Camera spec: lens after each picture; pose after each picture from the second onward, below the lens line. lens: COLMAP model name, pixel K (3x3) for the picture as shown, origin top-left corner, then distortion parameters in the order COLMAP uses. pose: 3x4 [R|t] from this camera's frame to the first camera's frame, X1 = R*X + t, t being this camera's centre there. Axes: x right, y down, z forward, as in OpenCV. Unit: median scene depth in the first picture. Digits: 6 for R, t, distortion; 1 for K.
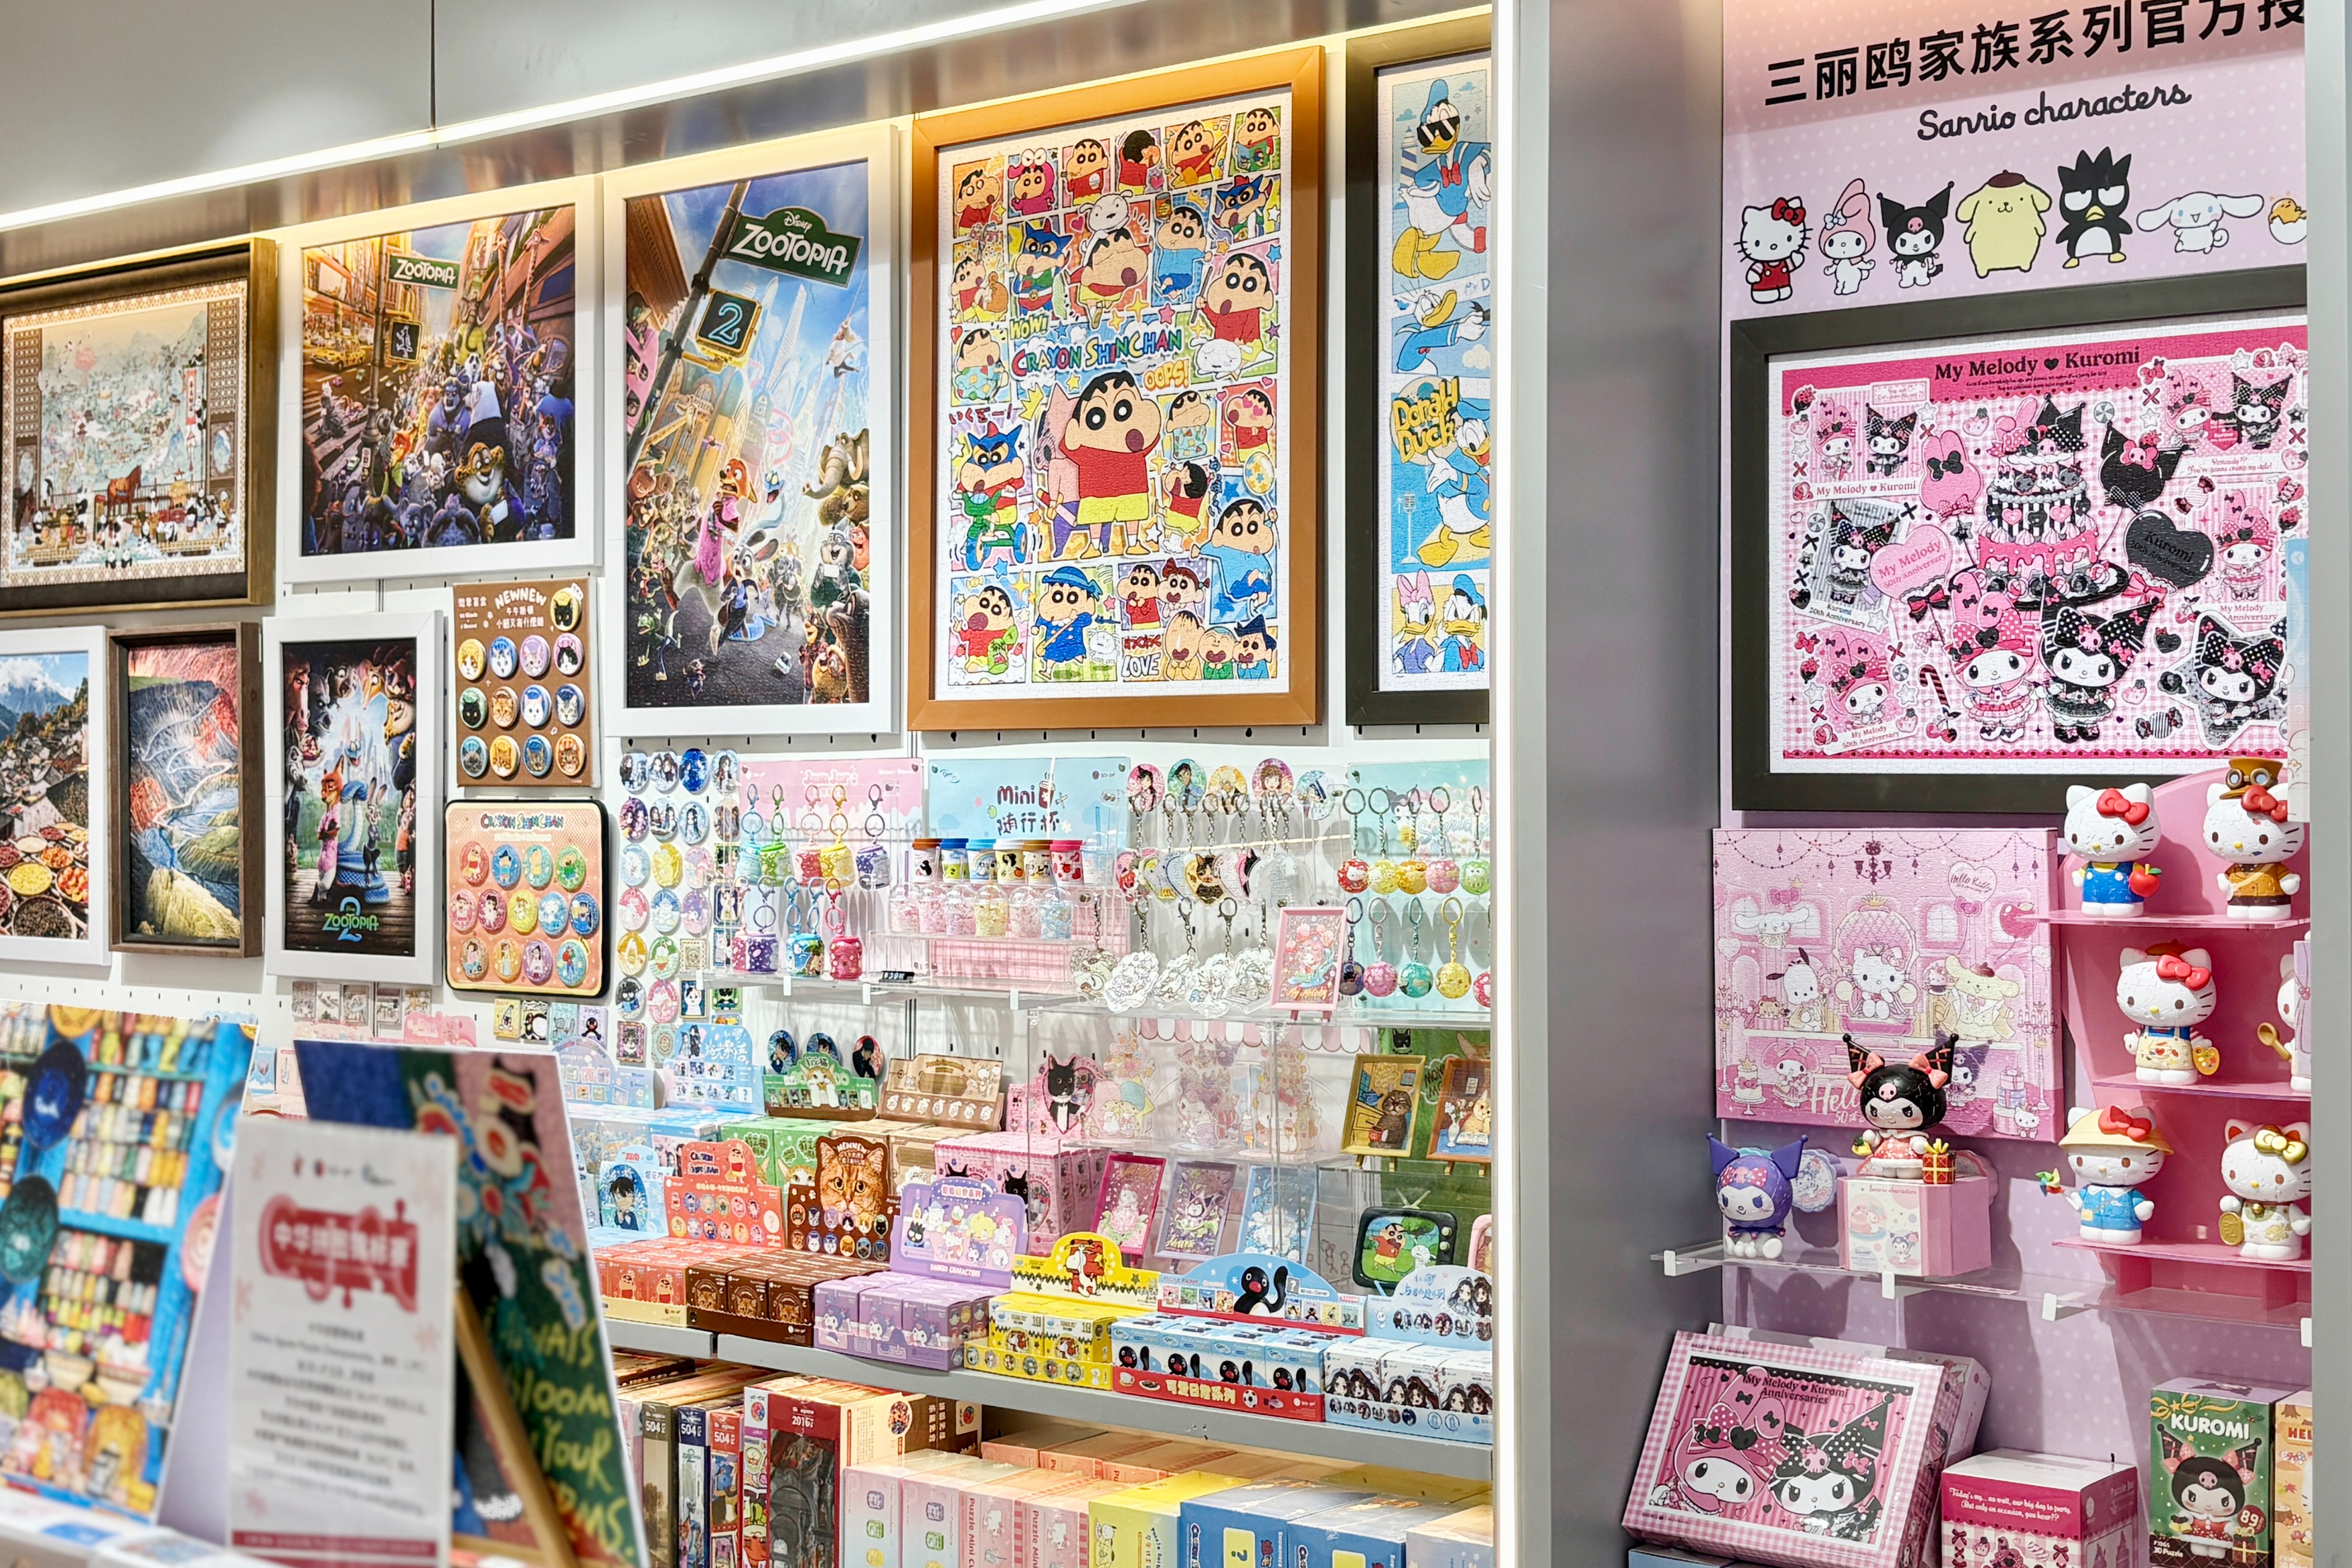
lens RADIAL K [[3010.6, 0, 1171.9], [0, 3010.6, 833.0], [0, 0, 1]] dist [0.204282, -0.686886]
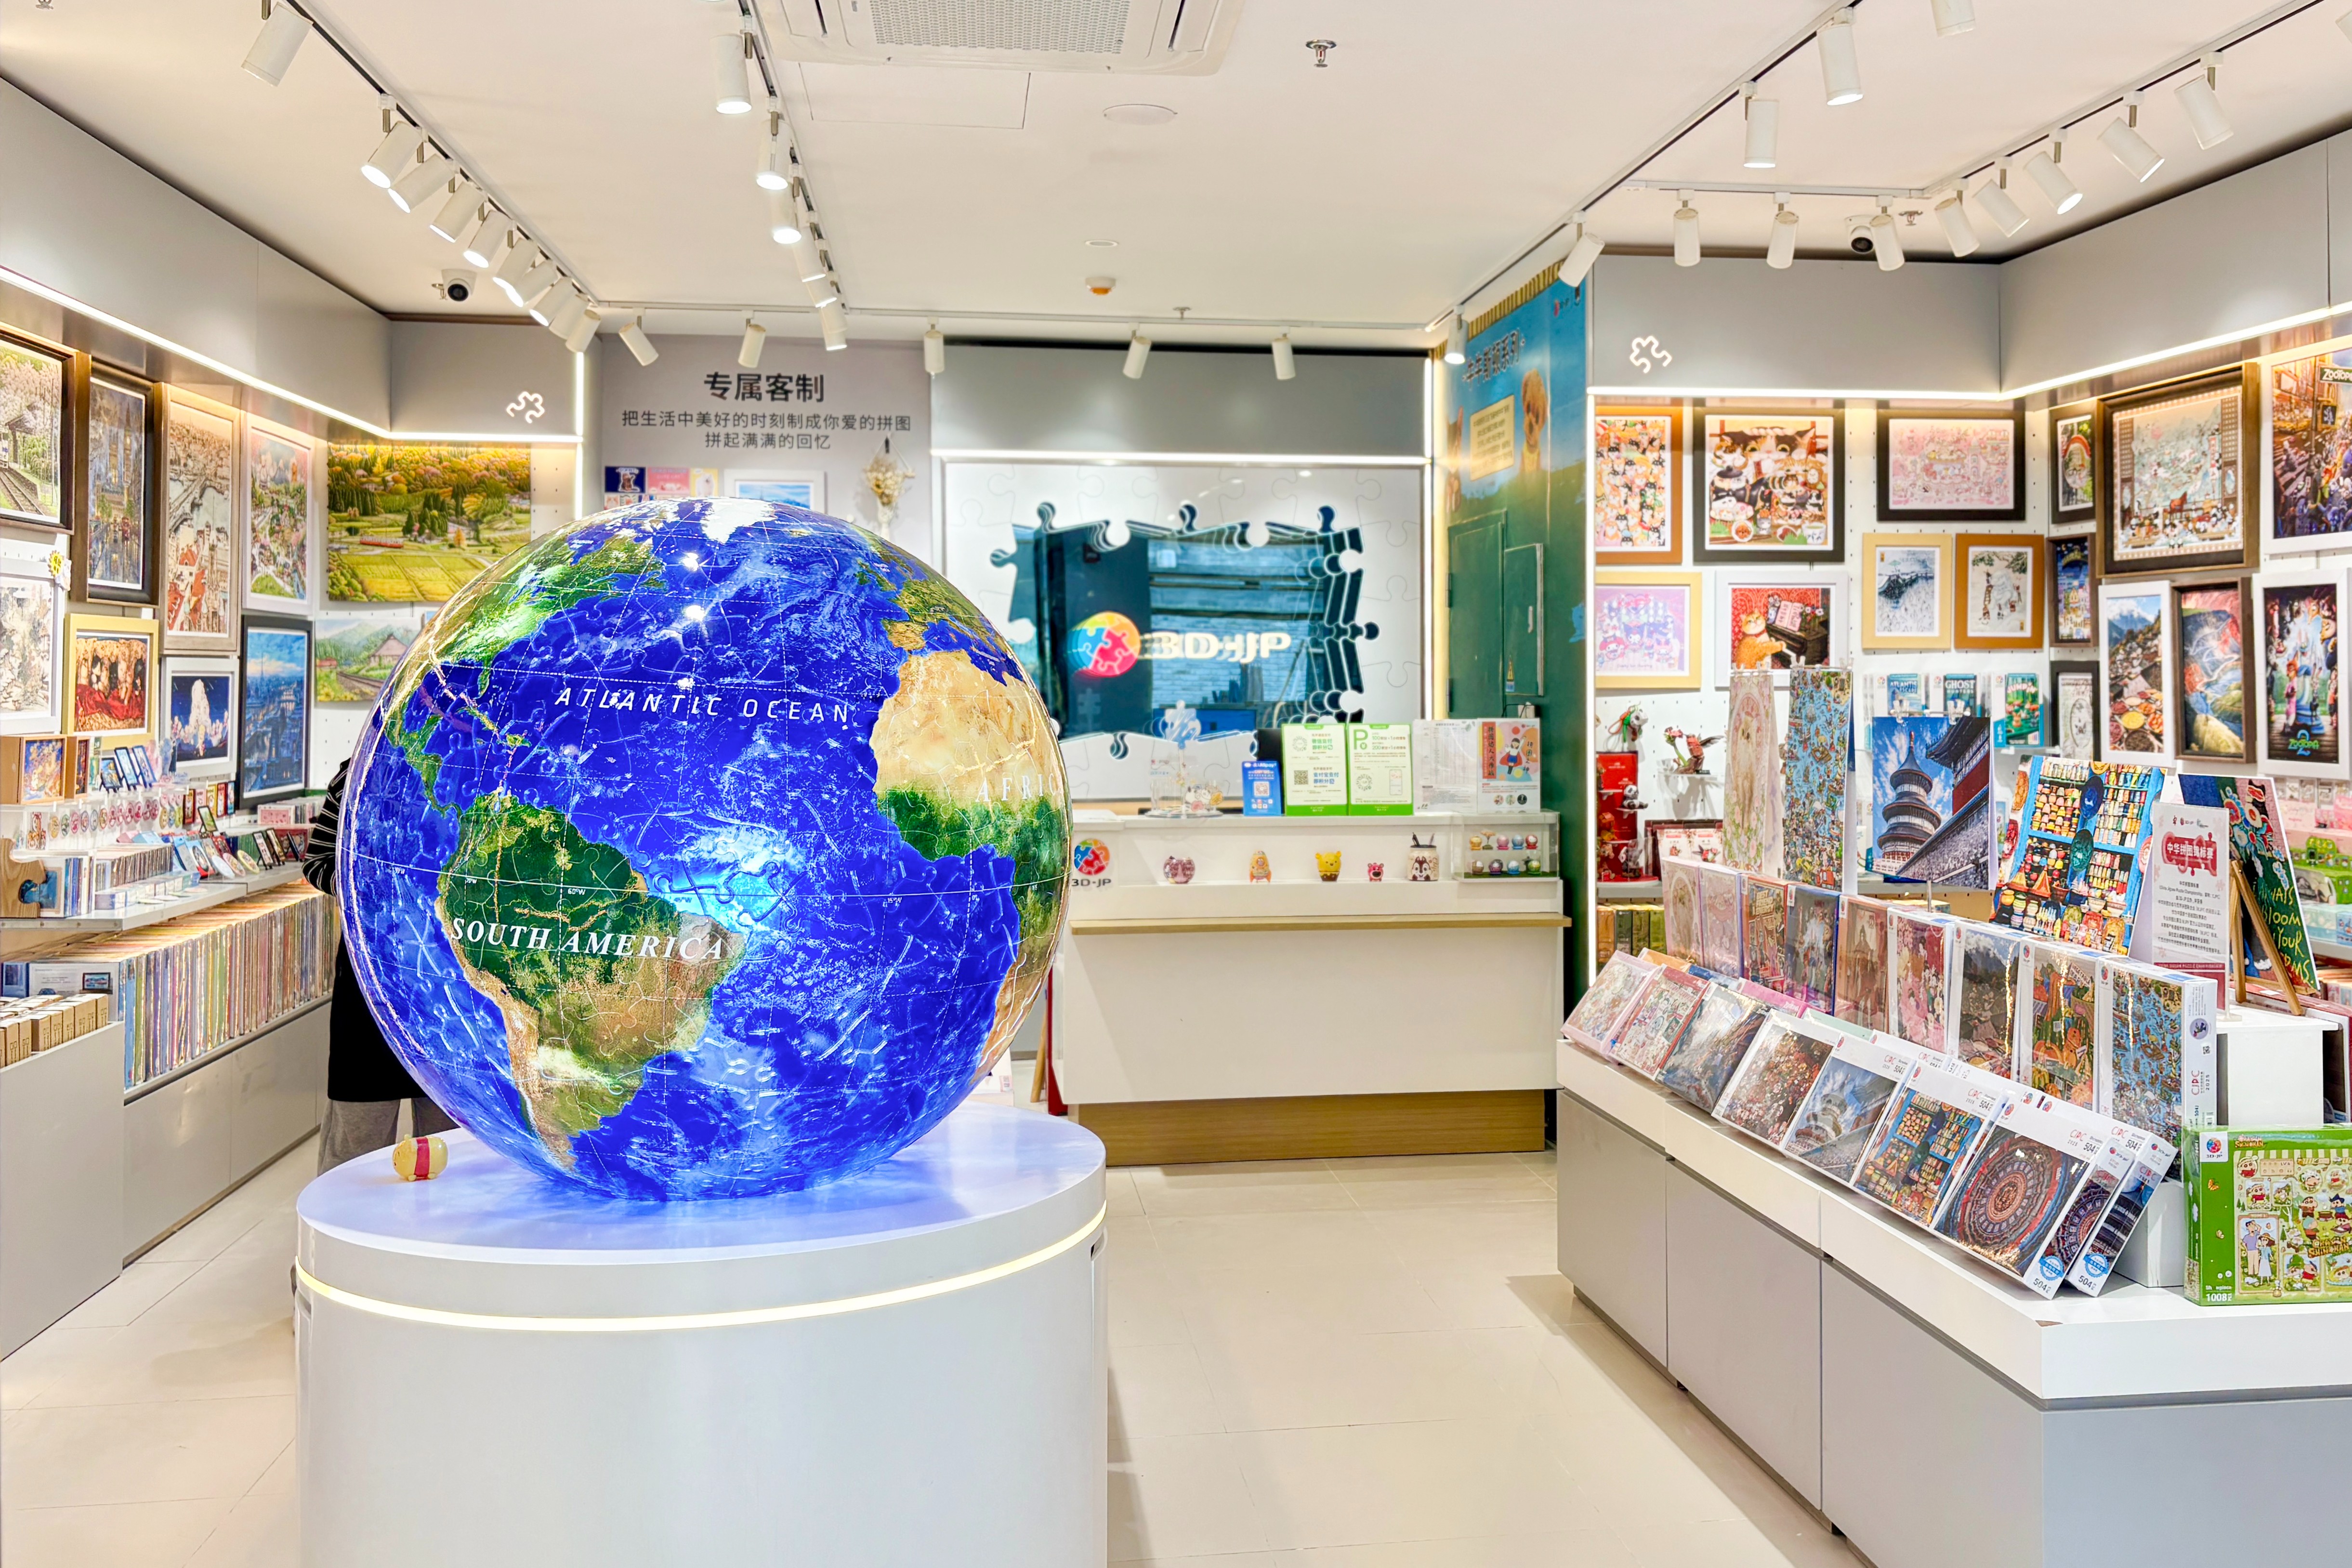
lens RADIAL K [[2216.8, 0, 1328.9], [0, 2216.8, 586.1], [0, 0, 1]] dist [0.003578, -0.009171]
pose [[0.745701, -0.036026, -0.665306, 0.207640], [0.002280, 0.998669, -0.051523, 0.003027], [0.666277, 0.036904, 0.744791, -0.419705]]
